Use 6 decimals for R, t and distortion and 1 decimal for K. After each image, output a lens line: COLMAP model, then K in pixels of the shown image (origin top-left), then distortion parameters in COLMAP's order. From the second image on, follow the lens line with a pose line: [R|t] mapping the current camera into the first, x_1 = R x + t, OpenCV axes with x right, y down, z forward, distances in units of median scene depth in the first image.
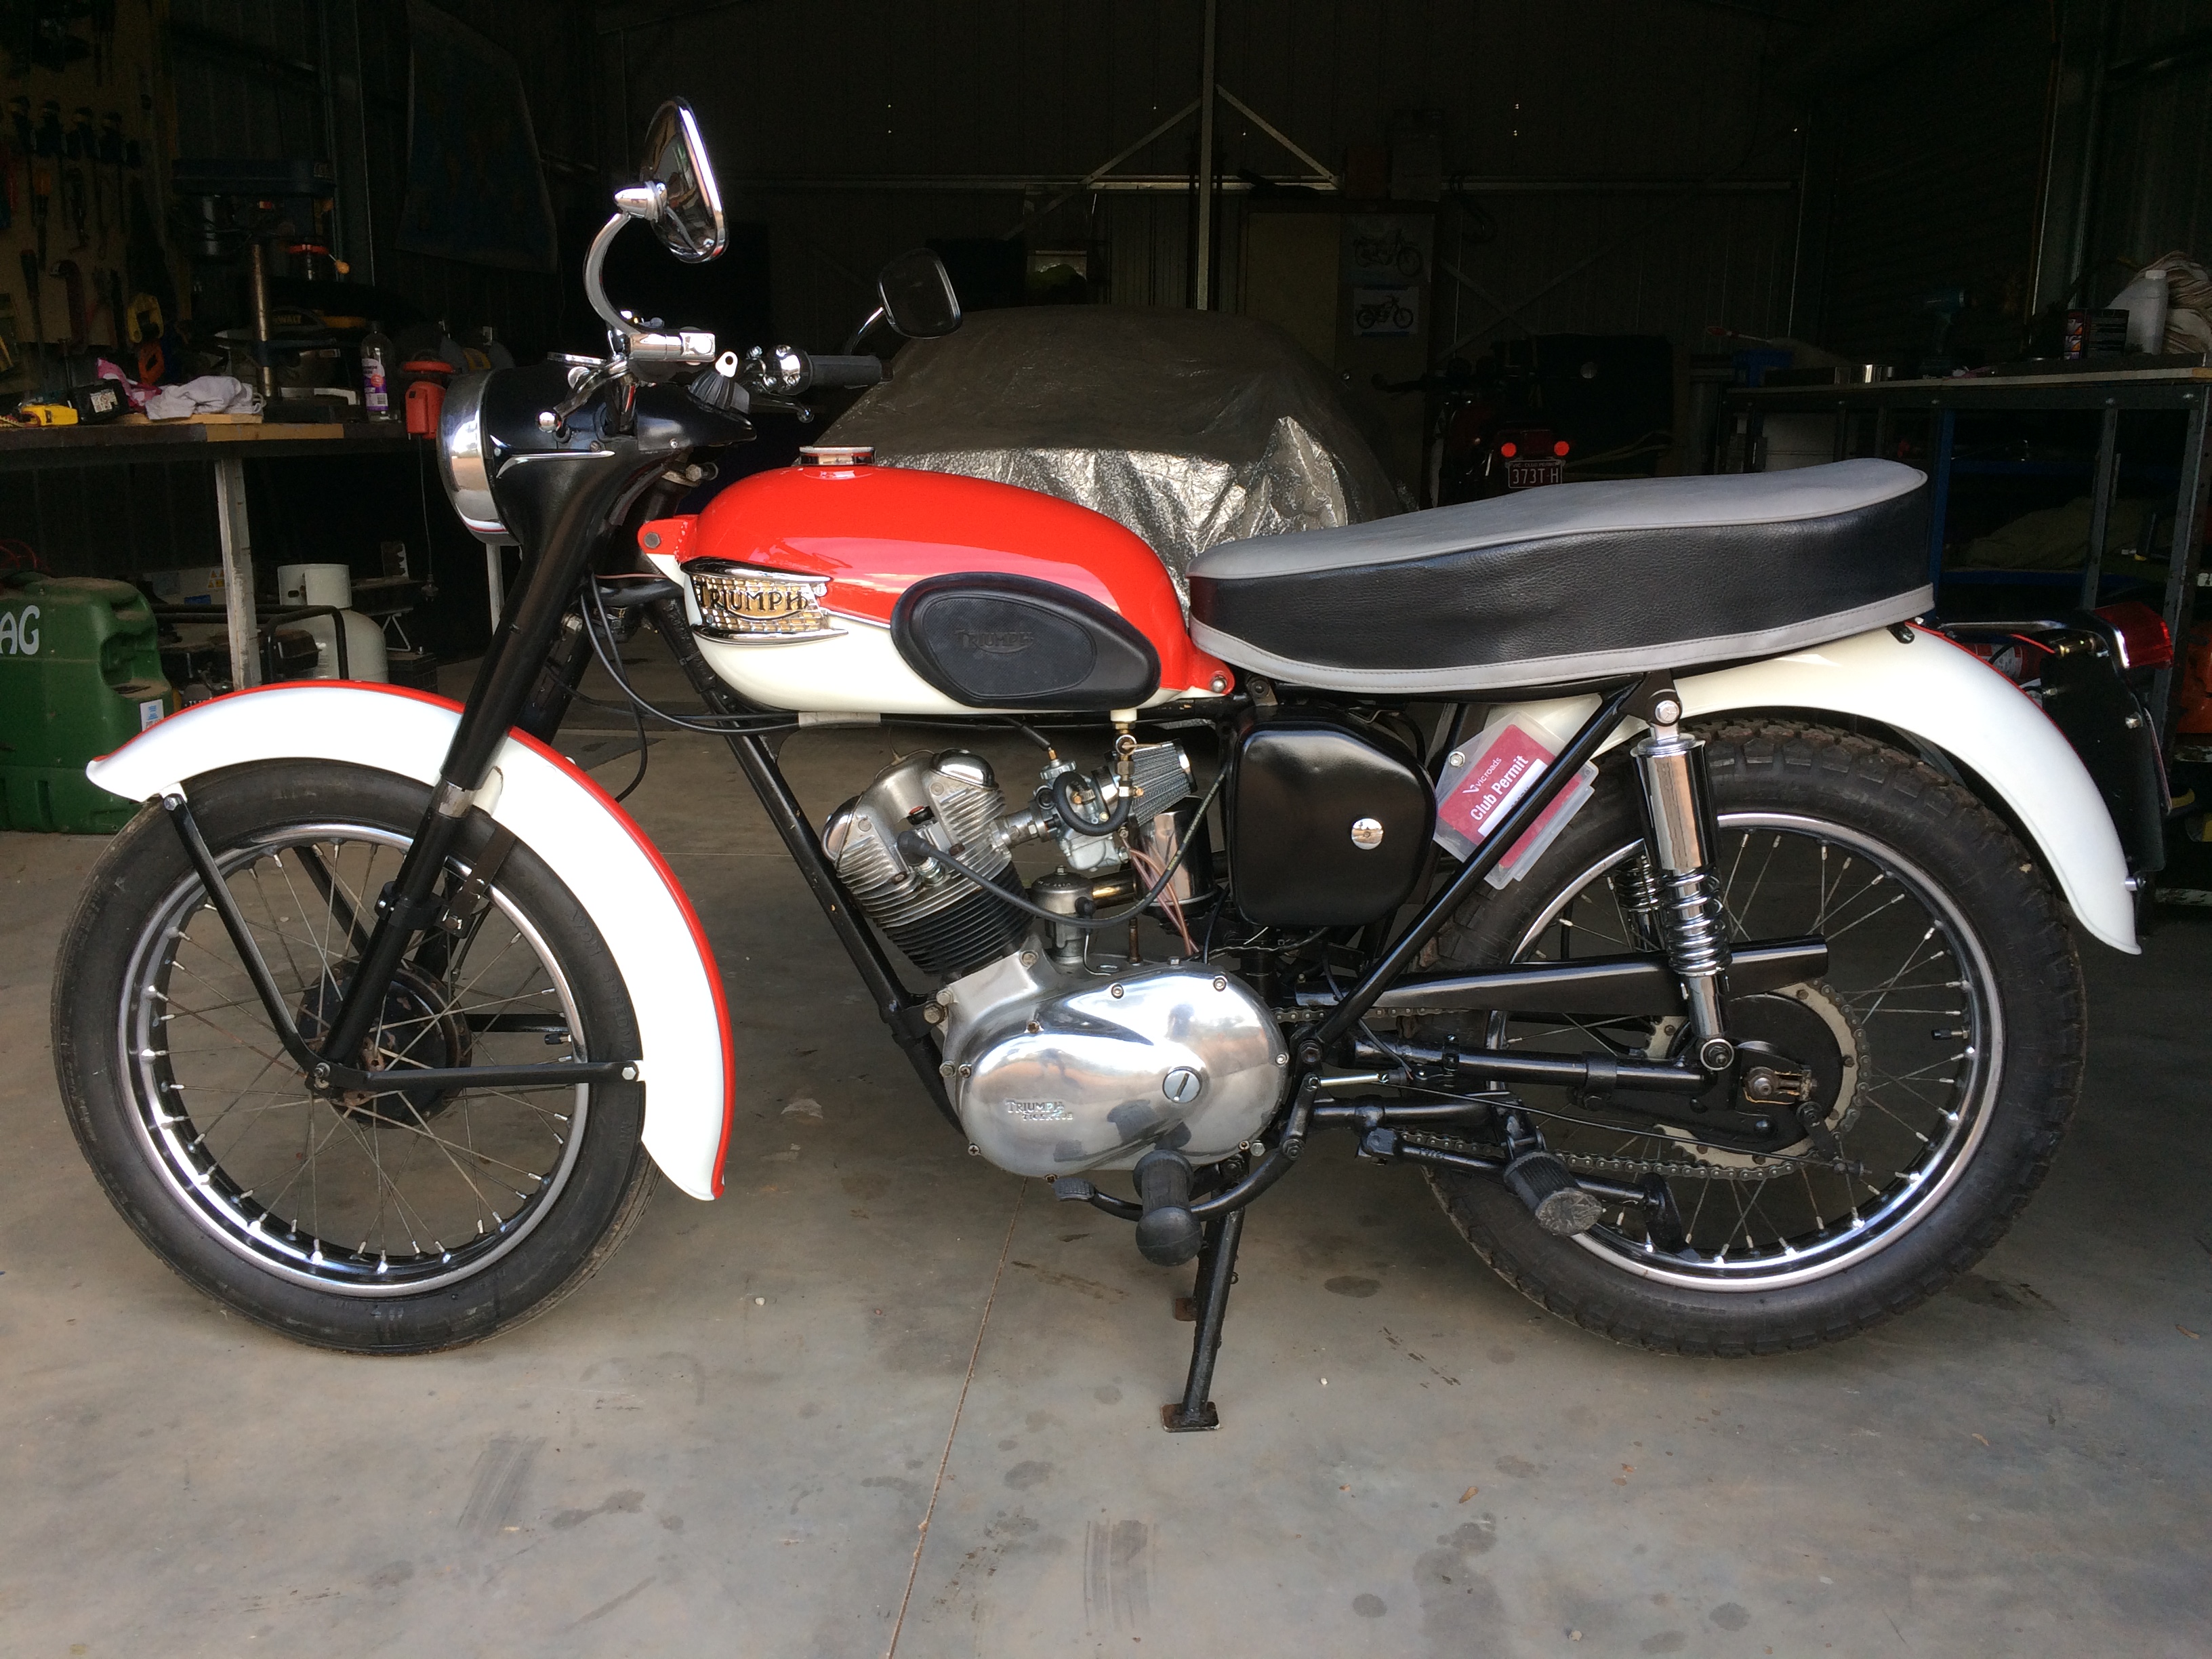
lens RADIAL K [[1911.0, 0, 1108.8], [0, 1911.0, 812.2], [0, 0, 1]] dist [0.085602, -0.127747]
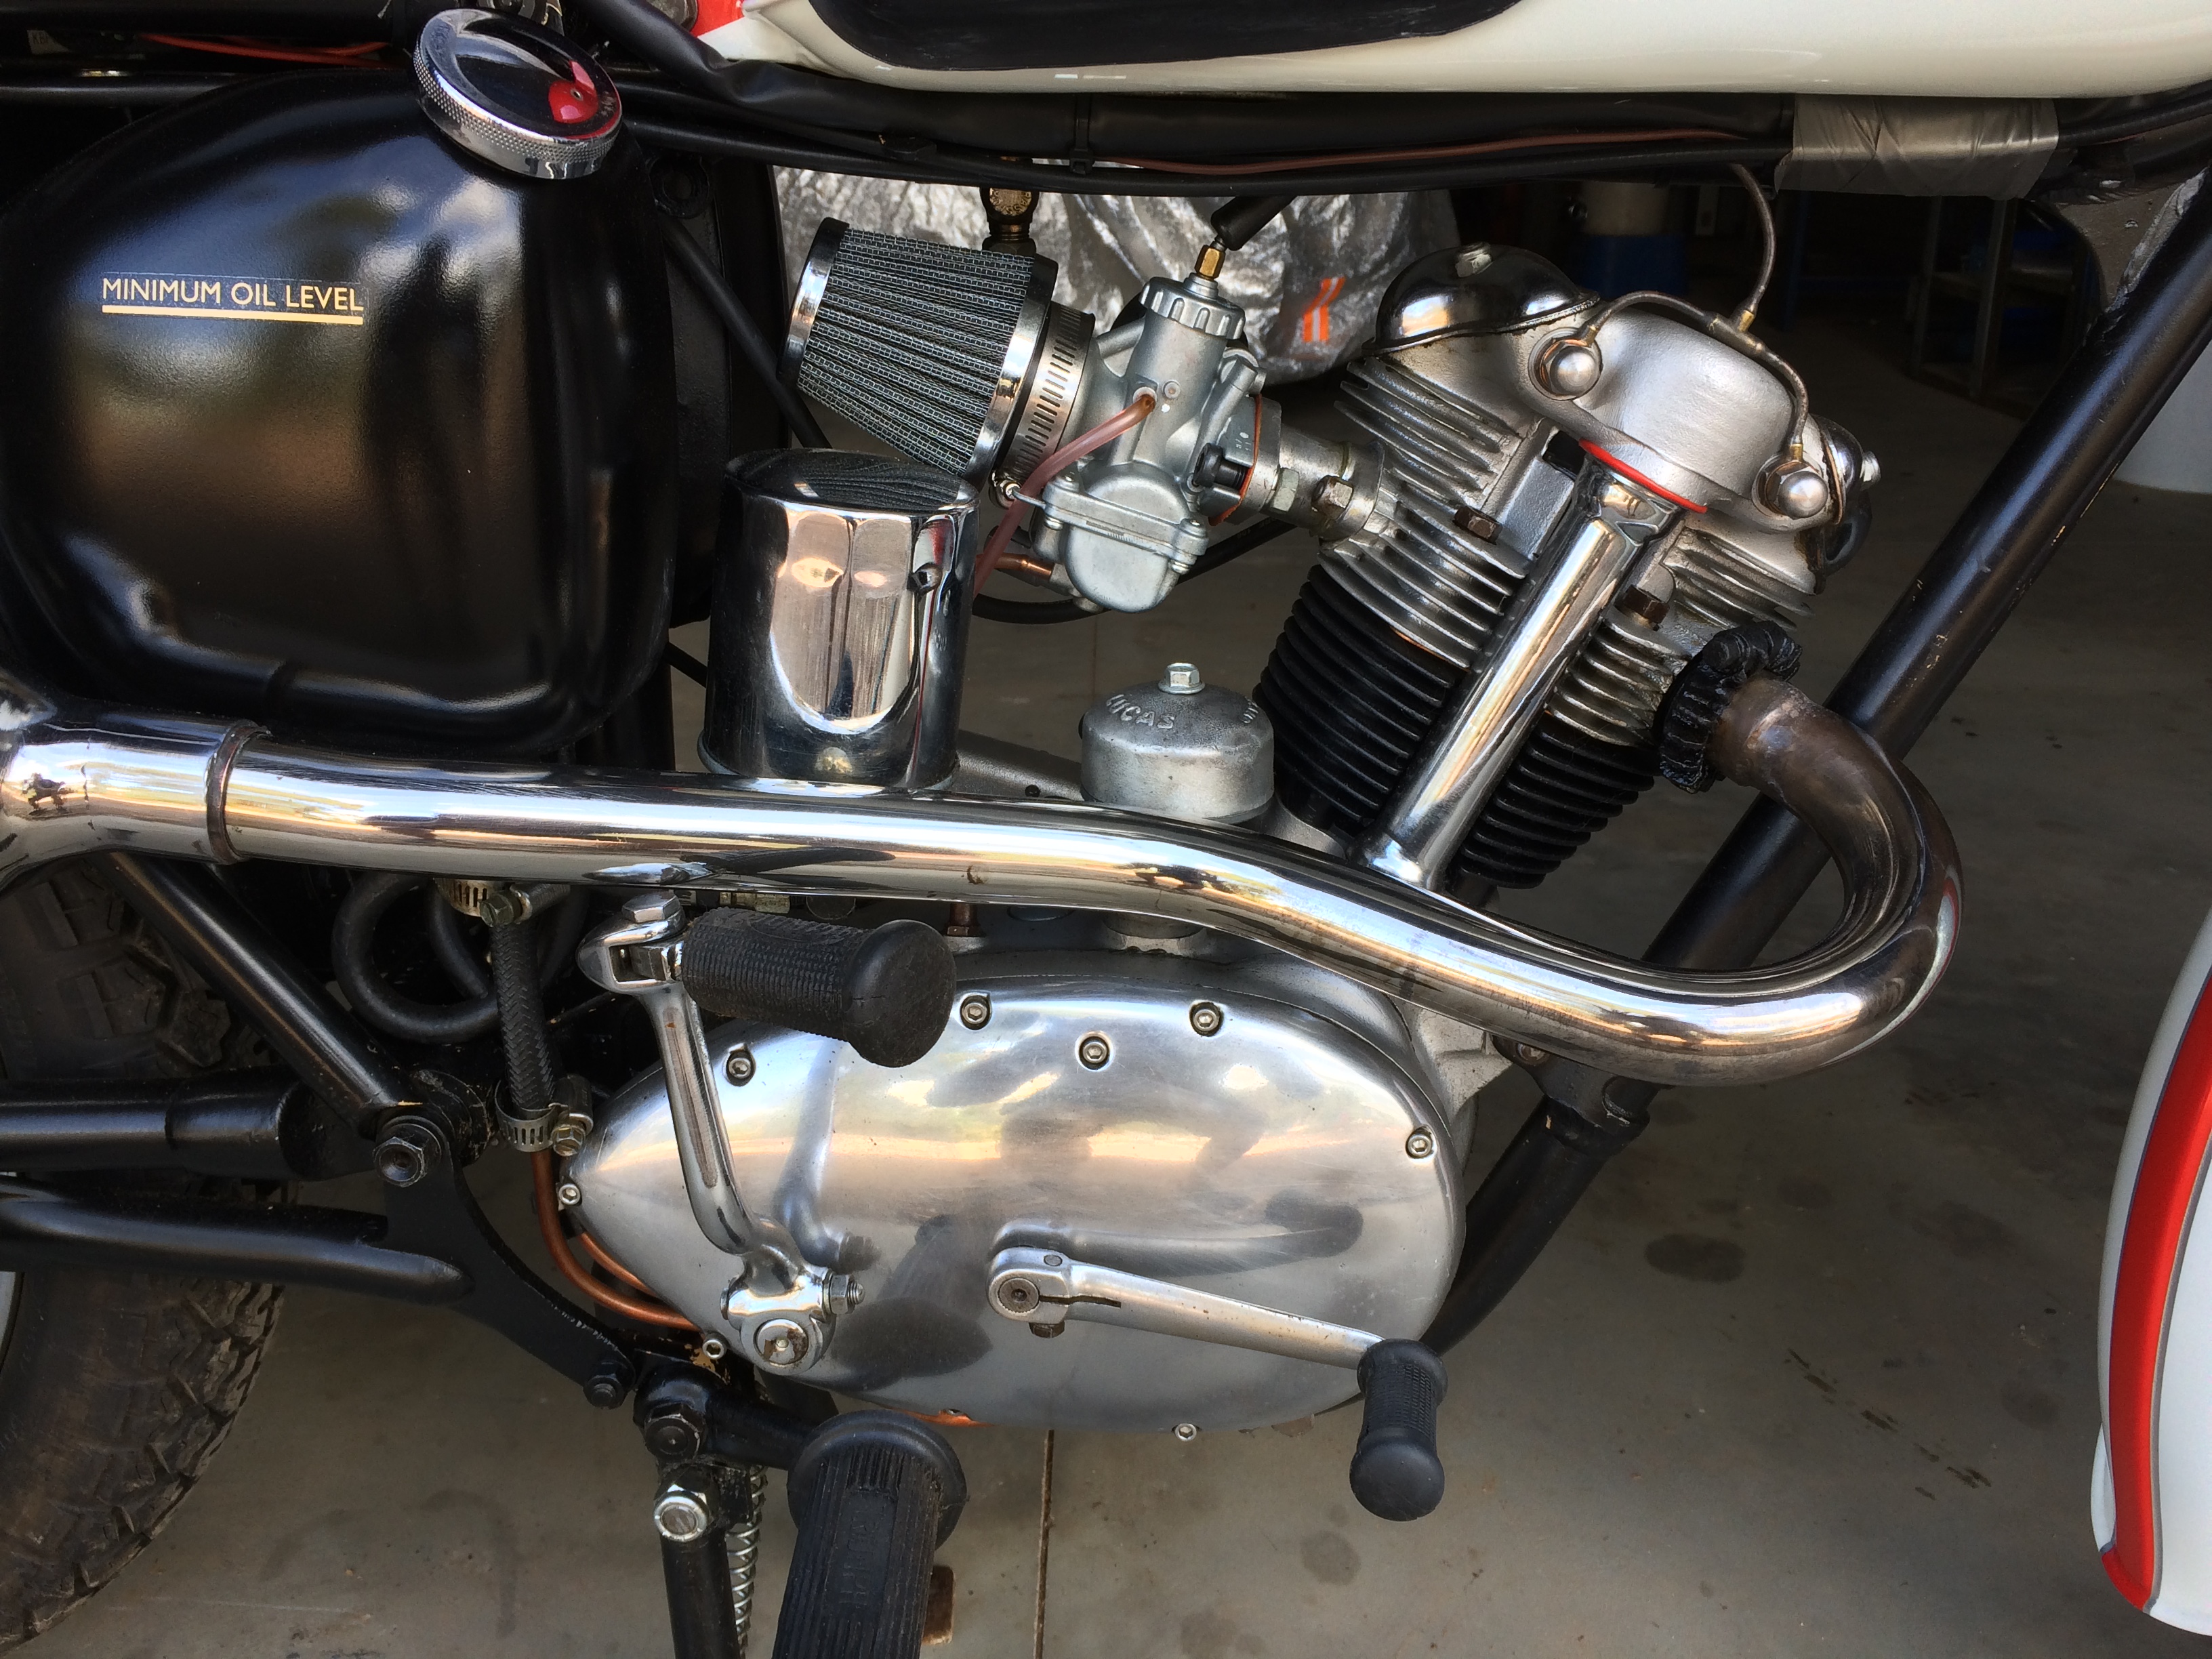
lens RADIAL K [[1911.0, 0, 1097.0], [0, 1911.0, 811.4], [0, 0, 1]] dist [0.085602, -0.127747]
pose [[0.997949, -0.036372, 0.052668, -0.081154], [0.027957, 0.987906, 0.152510, 0.031751], [-0.057578, -0.150725, 0.986898, 0.540393]]
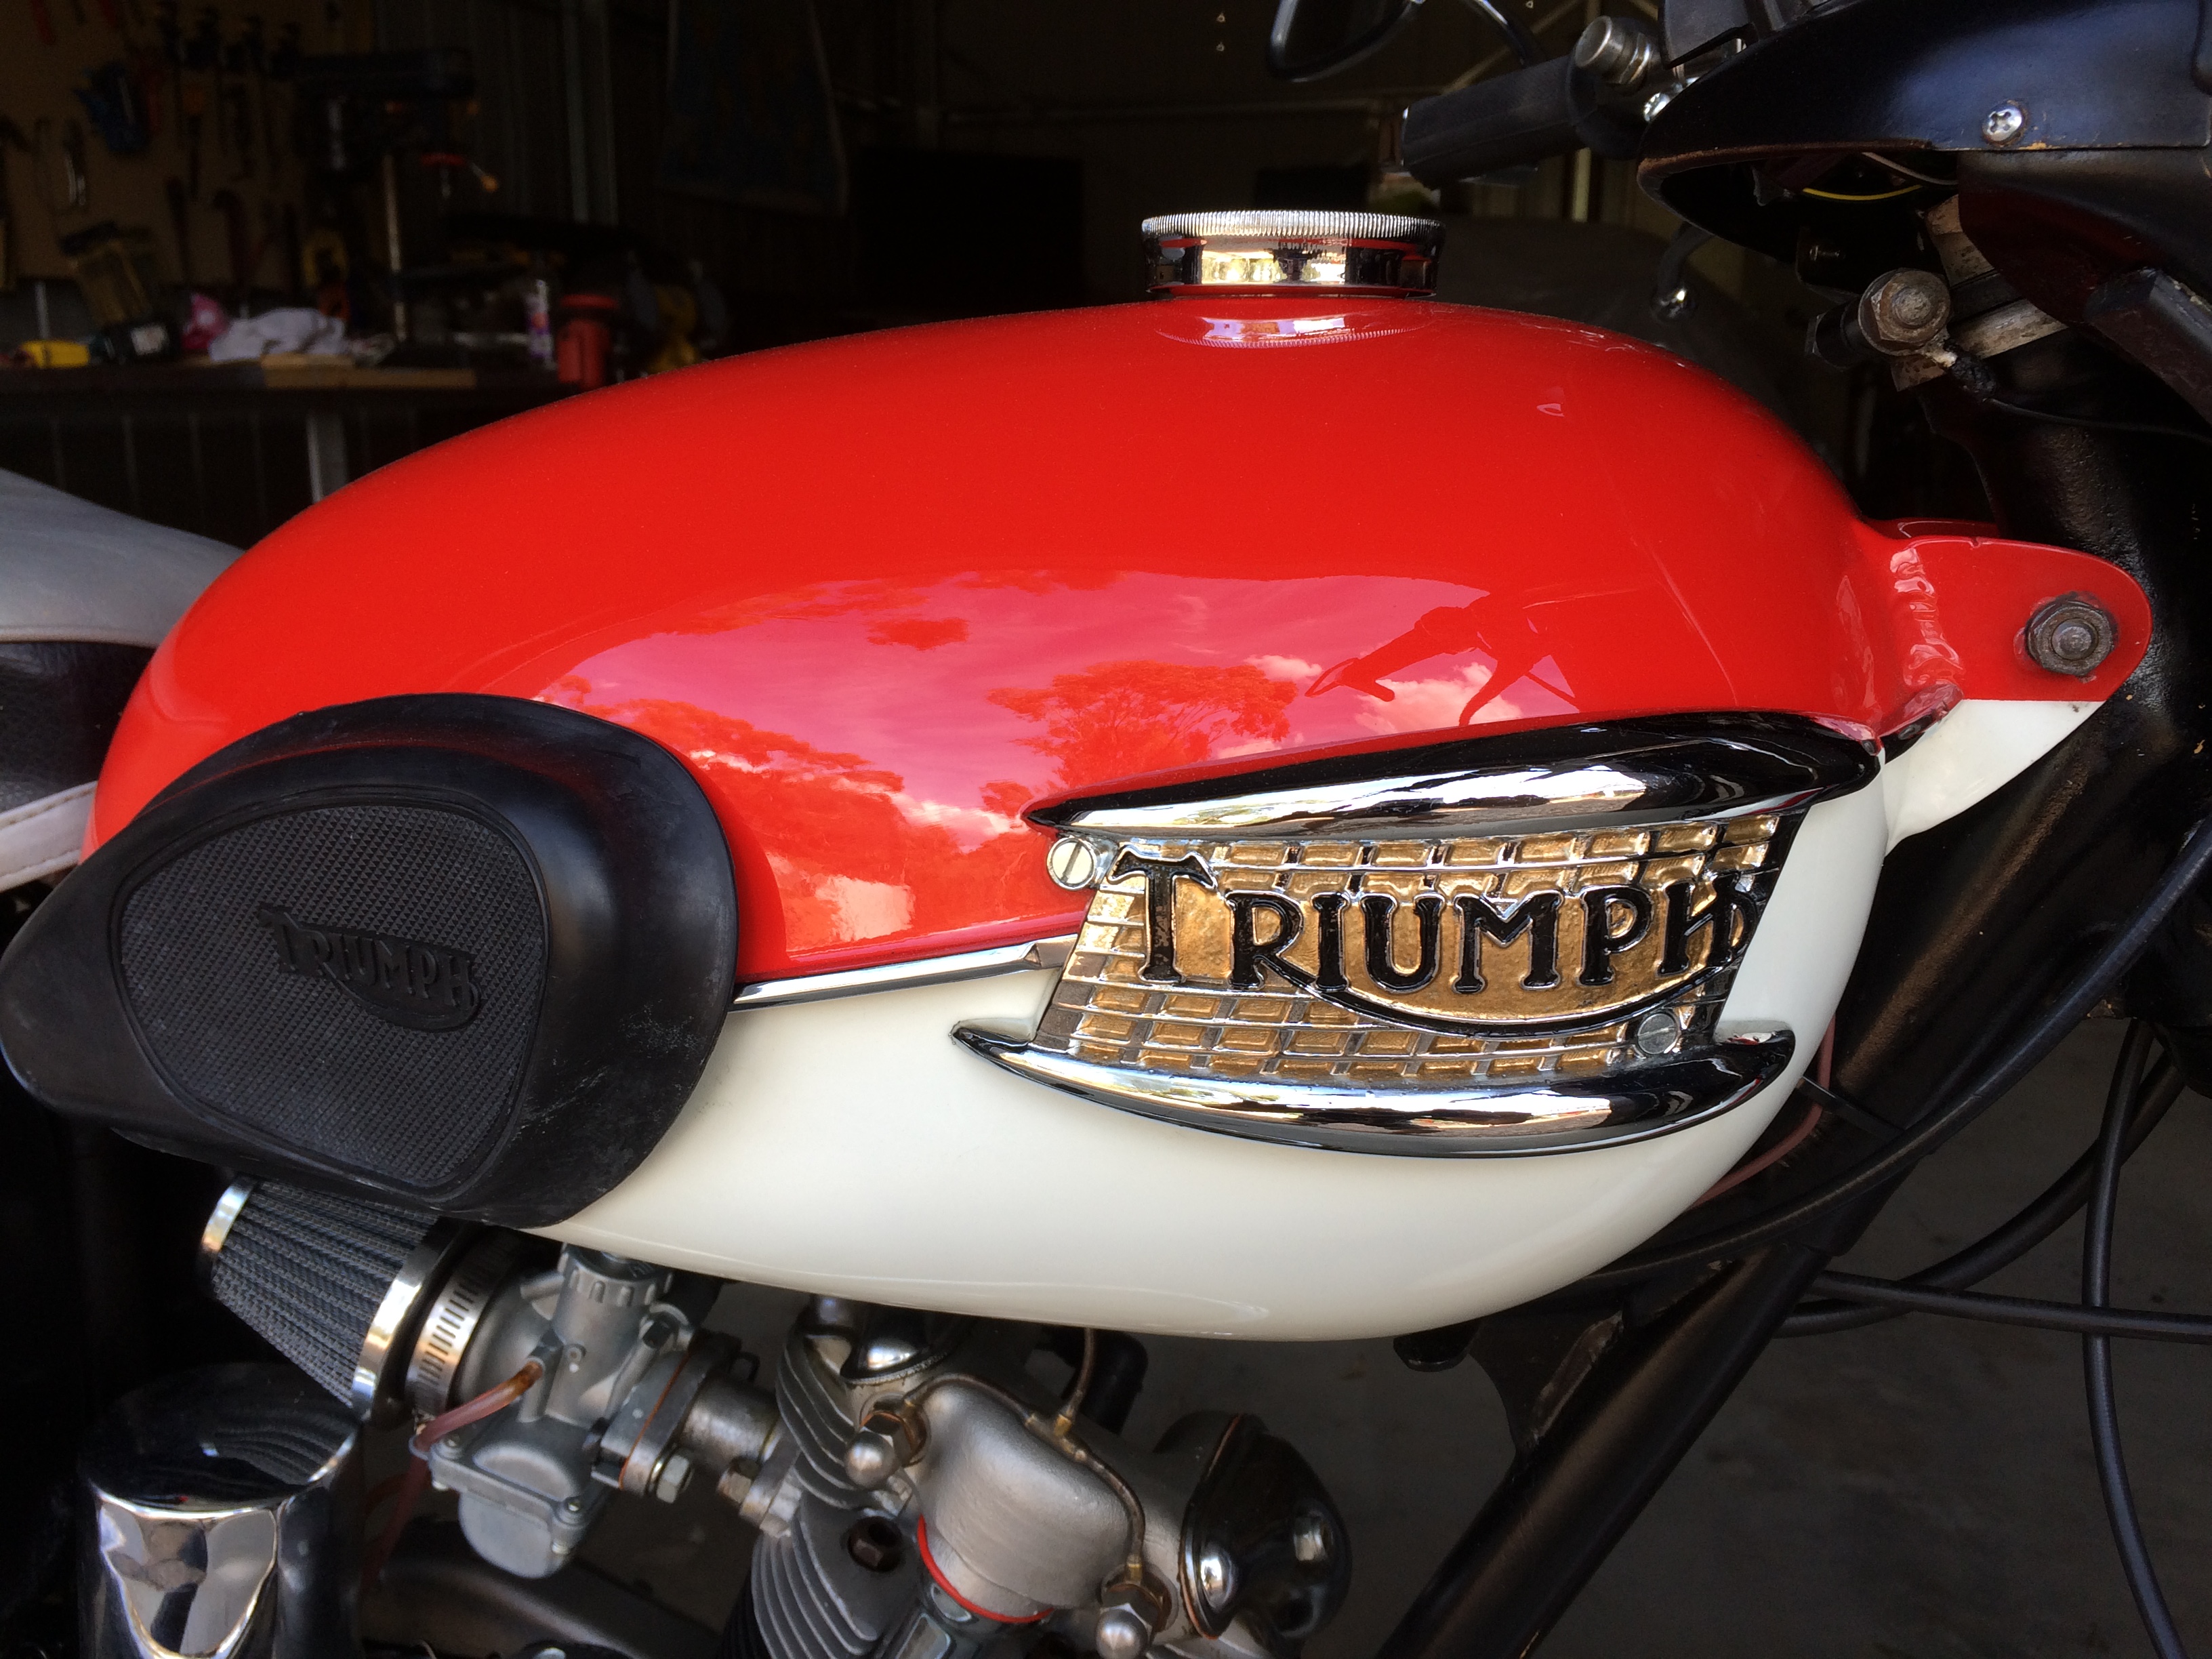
lens RADIAL K [[1911.0, 0, 1107.1], [0, 1911.0, 820.7], [0, 0, 1]] dist [0.085602, -0.127747]
pose [[0.980697, 0.033565, -0.192633, 0.090815], [-0.030025, 0.999323, 0.021271, -0.082742], [0.193216, -0.015077, 0.981040, 0.585594]]
